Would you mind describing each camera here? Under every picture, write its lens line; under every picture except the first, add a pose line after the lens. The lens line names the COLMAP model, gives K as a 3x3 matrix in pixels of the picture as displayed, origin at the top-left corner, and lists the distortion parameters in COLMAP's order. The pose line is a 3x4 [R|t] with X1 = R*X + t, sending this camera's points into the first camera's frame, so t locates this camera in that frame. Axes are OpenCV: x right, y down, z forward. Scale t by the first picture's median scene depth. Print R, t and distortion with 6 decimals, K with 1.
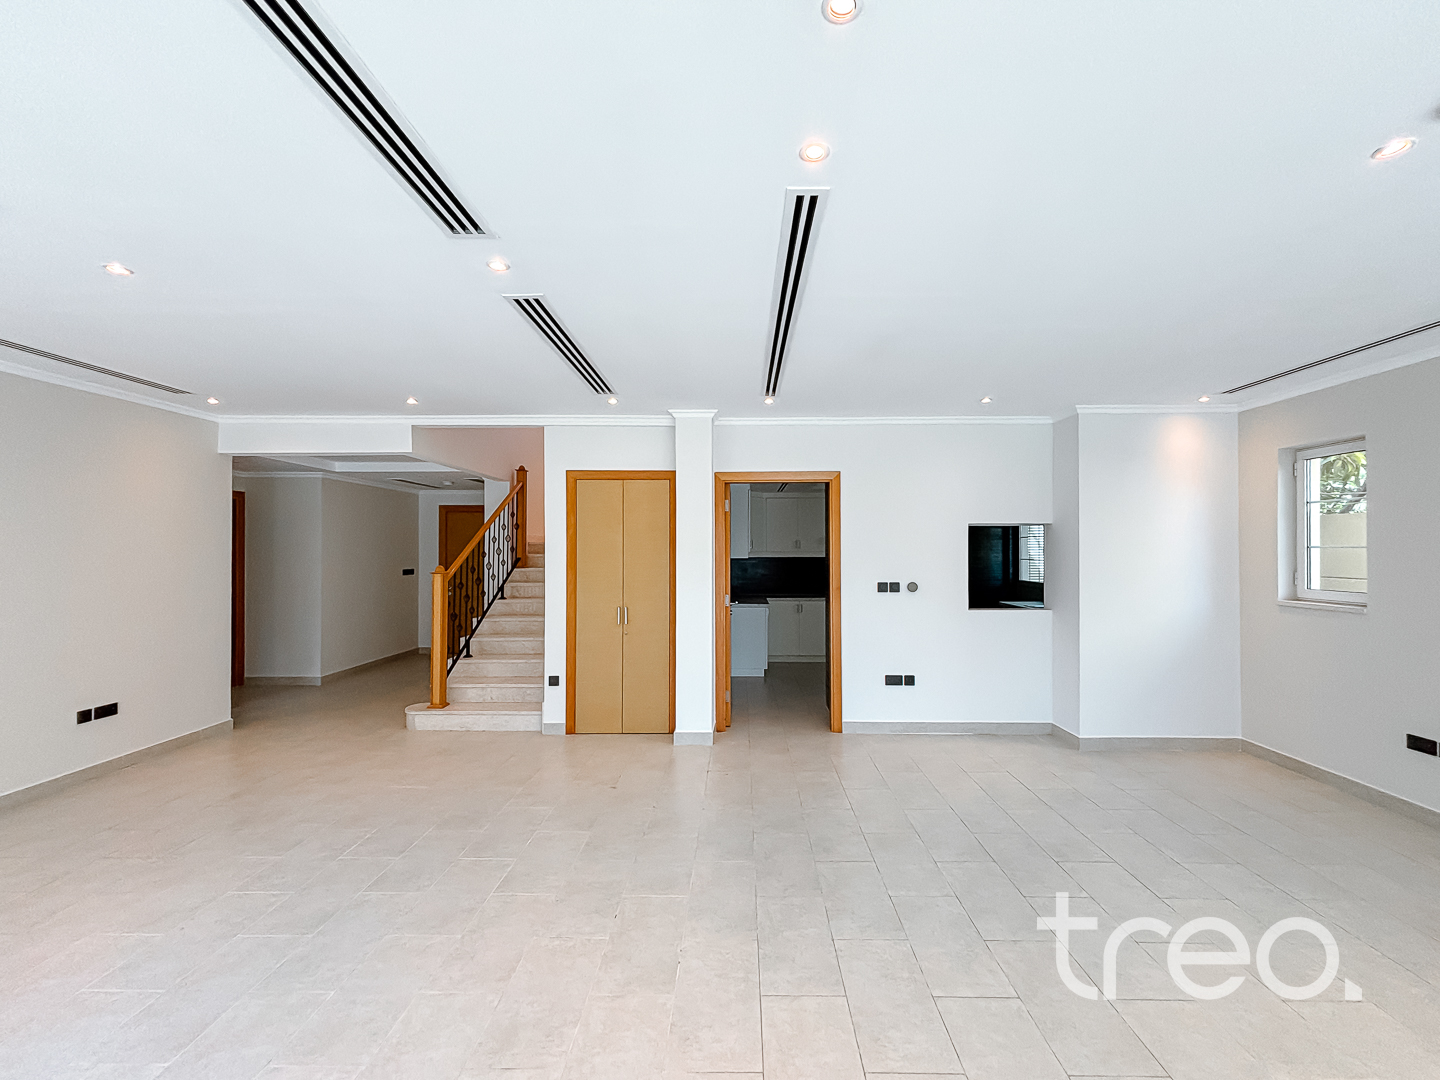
lens RADIAL K [[591.1, 0, 714.8], [0, 591.1, 536.3], [0, 0, 1]] dist [-0.000982, -0.000469]
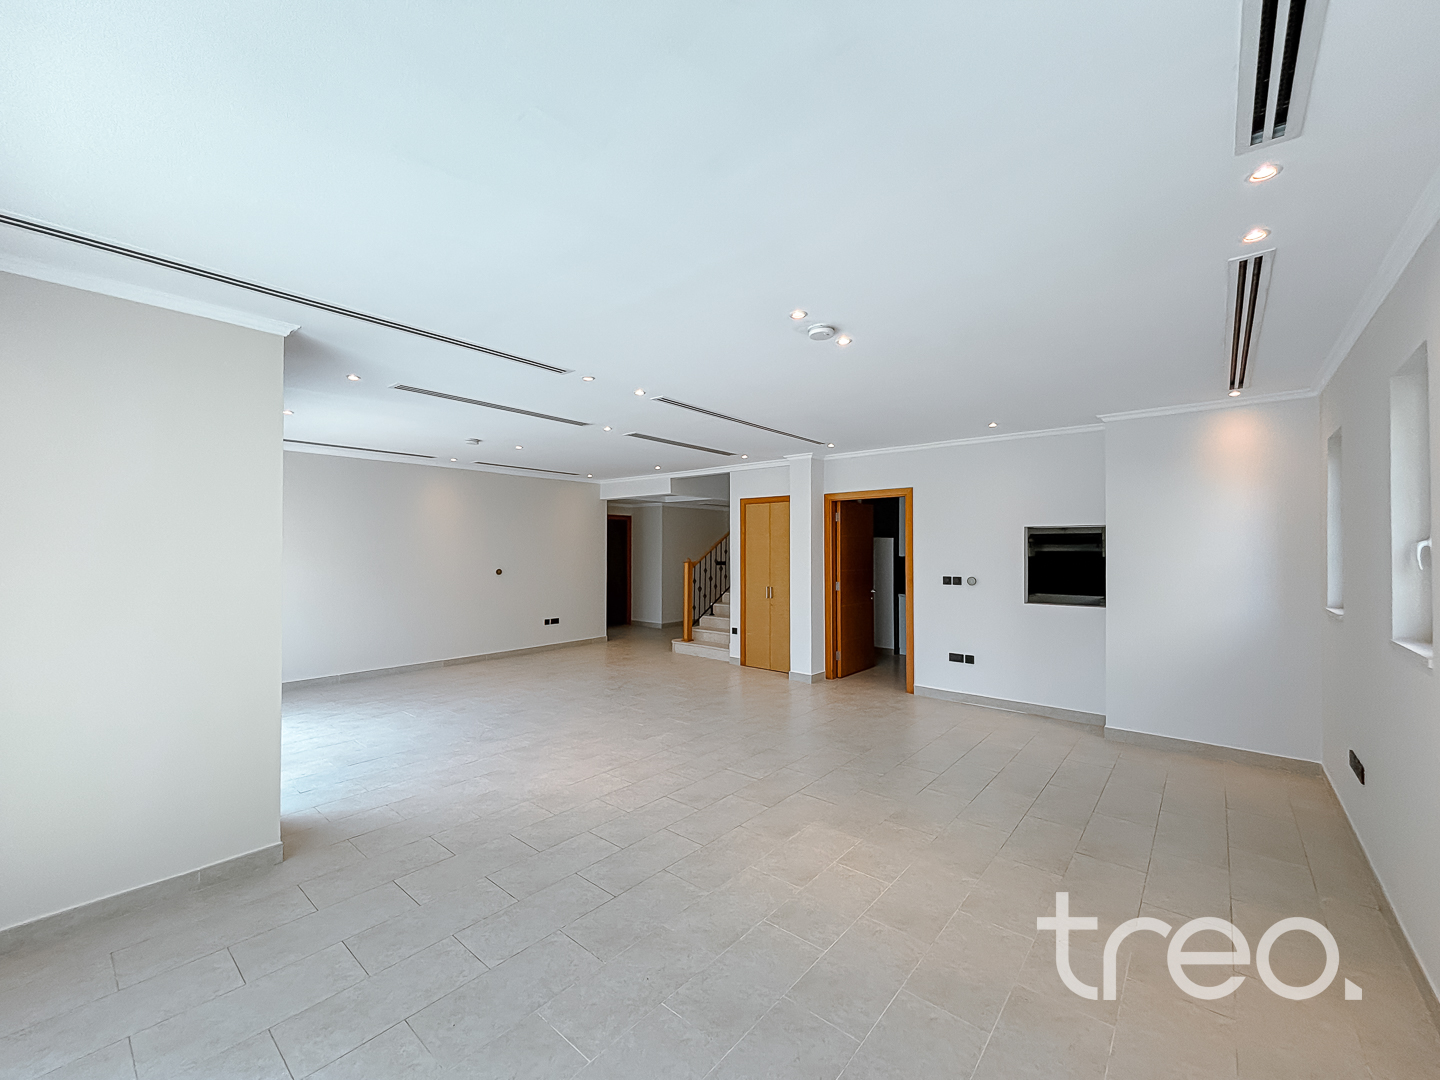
lens RADIAL K [[591.1, 0, 714.8], [0, 591.1, 536.3], [0, 0, 1]] dist [-0.000982, -0.000469]
pose [[0.759818, -0.010862, -0.650045, 0.725246], [0.010985, 0.999932, -0.003868, -0.005958], [0.650043, -0.004201, 0.759886, -0.245714]]
